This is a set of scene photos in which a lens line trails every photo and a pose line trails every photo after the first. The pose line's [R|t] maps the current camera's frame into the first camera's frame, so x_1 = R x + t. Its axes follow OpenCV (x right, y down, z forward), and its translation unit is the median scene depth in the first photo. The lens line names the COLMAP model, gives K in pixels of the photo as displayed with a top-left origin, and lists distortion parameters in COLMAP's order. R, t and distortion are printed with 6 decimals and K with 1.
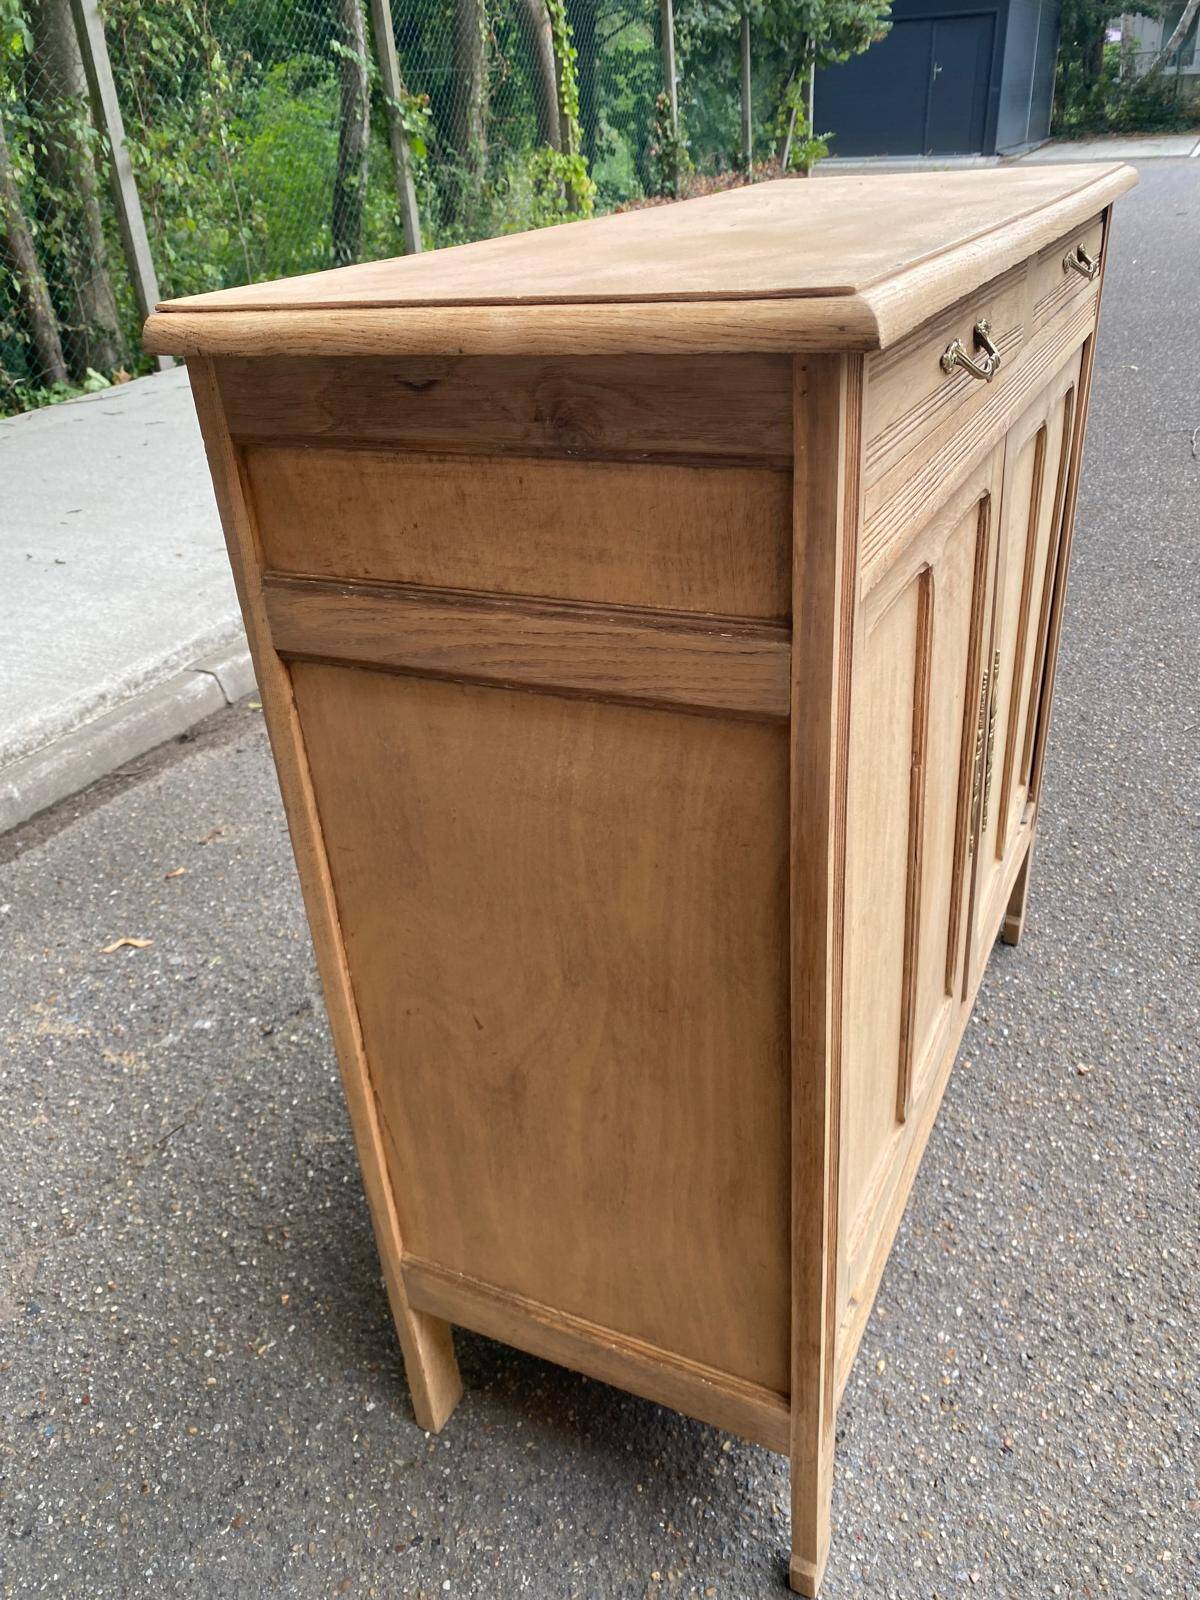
lens RADIAL K [[1239.8, 0, 604.4], [0, 1239.8, 777.5], [0, 0, 1]] dist [0.006865, 0.000061]
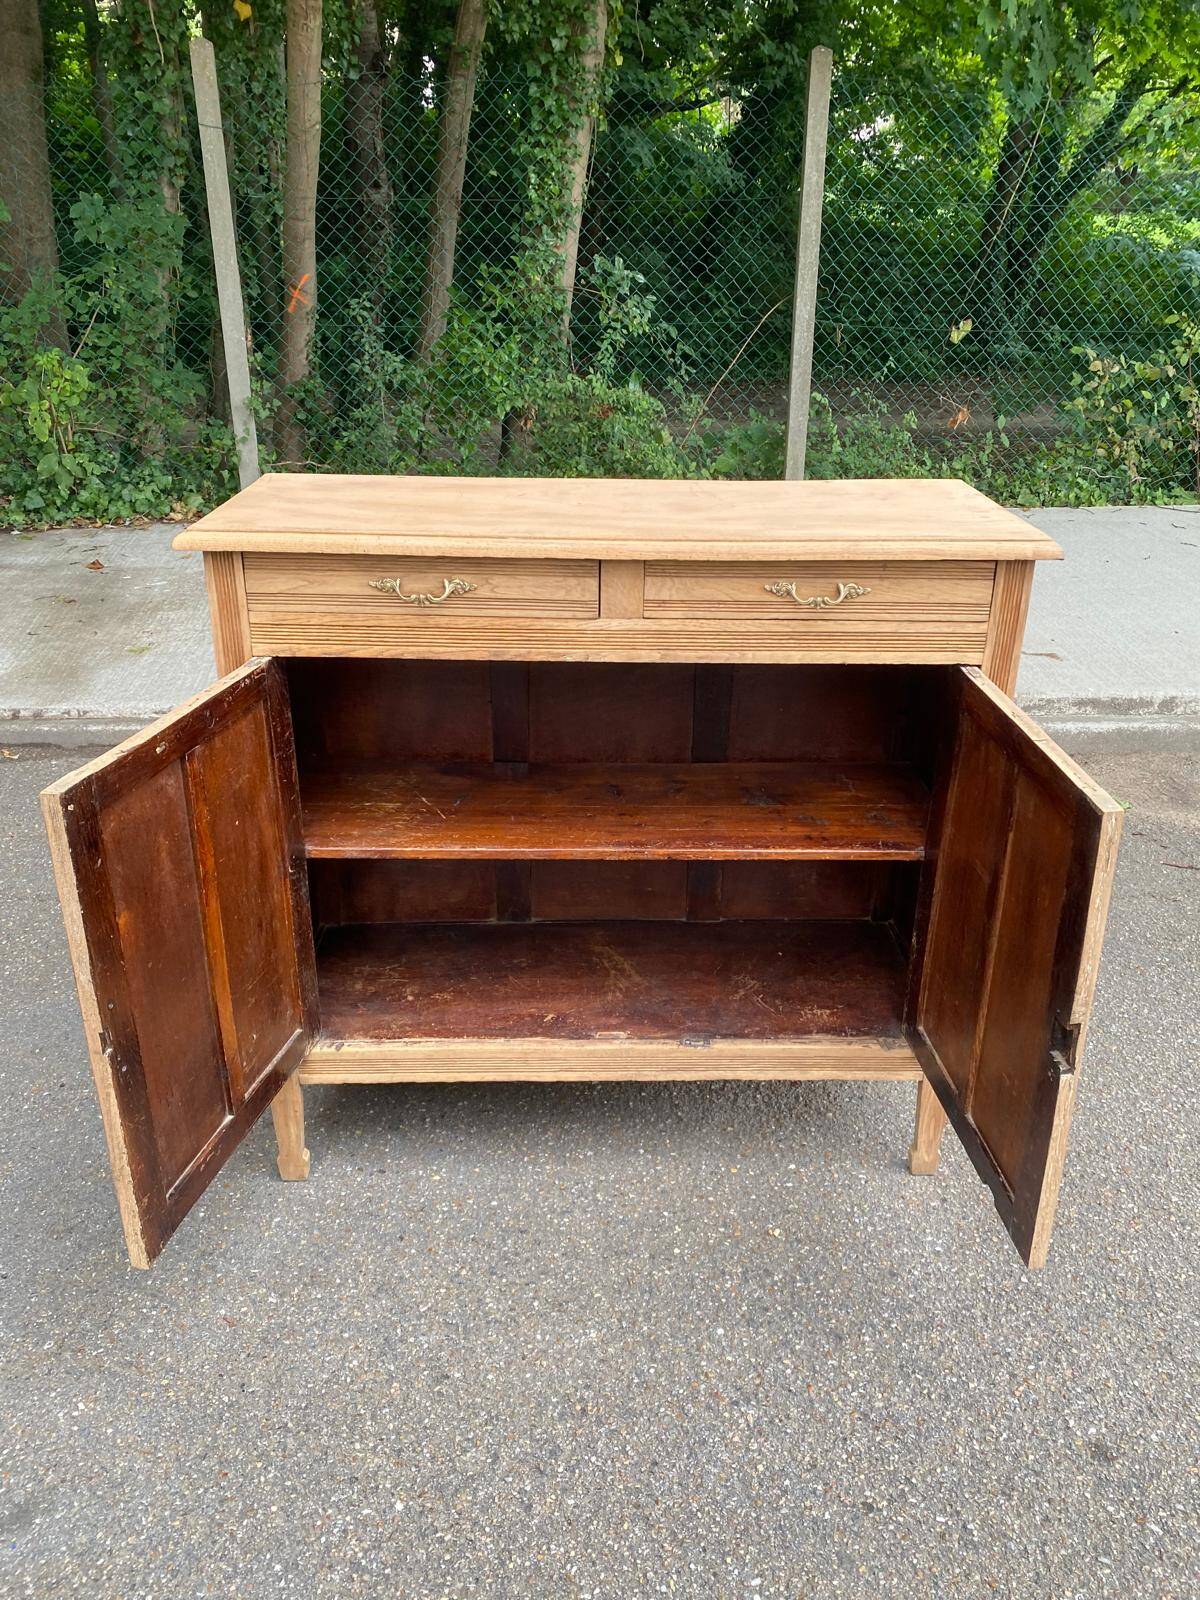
lens RADIAL K [[1239.8, 0, 604.4], [0, 1239.8, 777.5], [0, 0, 1]] dist [0.006865, 0.000061]
pose [[0.458103, 0.418608, -0.784161, 0.643253], [-0.448269, 0.870576, 0.202862, -0.187650], [0.767591, 0.258584, 0.586462, 0.045035]]
